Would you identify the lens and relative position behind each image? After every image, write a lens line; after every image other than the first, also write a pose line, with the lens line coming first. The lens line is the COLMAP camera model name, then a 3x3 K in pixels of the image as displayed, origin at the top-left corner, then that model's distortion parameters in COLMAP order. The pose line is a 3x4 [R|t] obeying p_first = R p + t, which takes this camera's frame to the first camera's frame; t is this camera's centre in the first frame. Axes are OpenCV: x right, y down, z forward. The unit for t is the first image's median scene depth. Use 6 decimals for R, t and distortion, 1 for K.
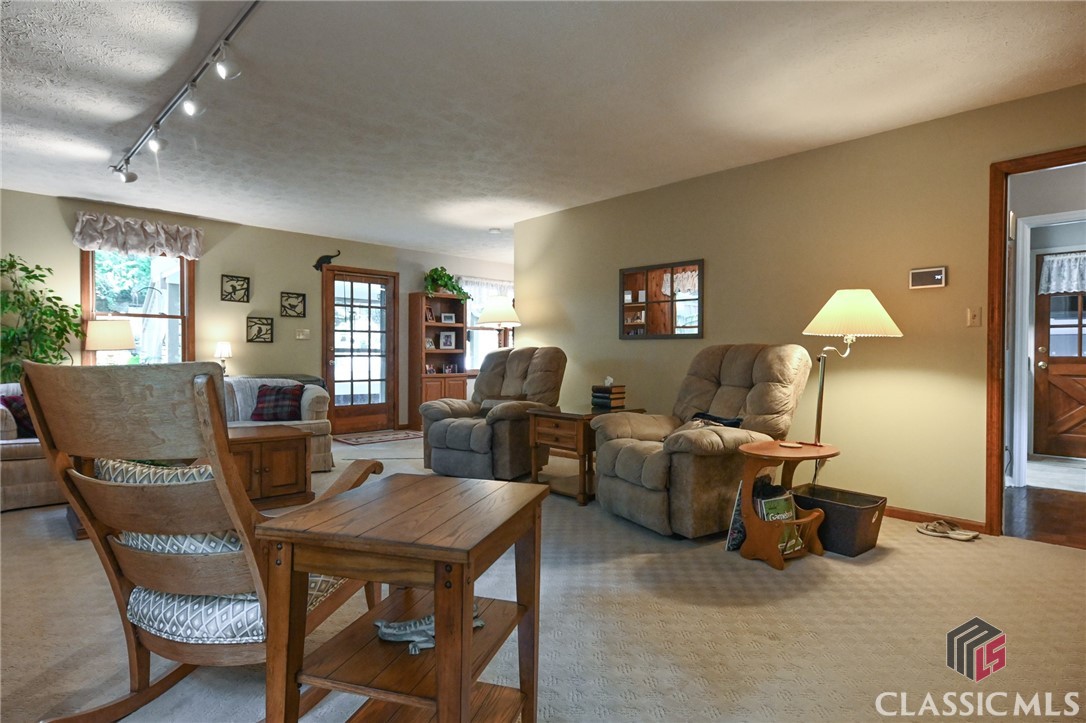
lens RADIAL K [[570.9, 0, 537.7], [0, 570.9, 362.1], [0, 0, 1]] dist [0.004512, -0.001341]
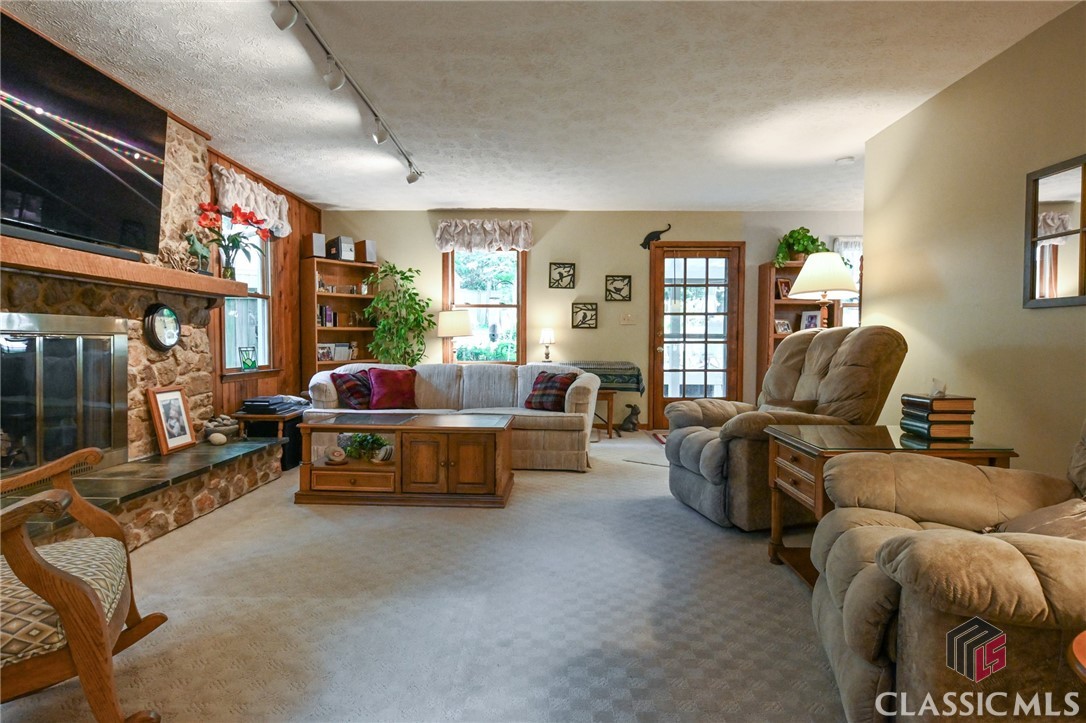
lens RADIAL K [[570.9, 0, 537.7], [0, 570.9, 362.1], [0, 0, 1]] dist [0.004512, -0.001341]
pose [[0.721069, 0.023011, -0.692481, 0.151359], [-0.008292, 0.999663, 0.024585, 0.000212], [0.692814, -0.011986, 0.721017, 0.250637]]
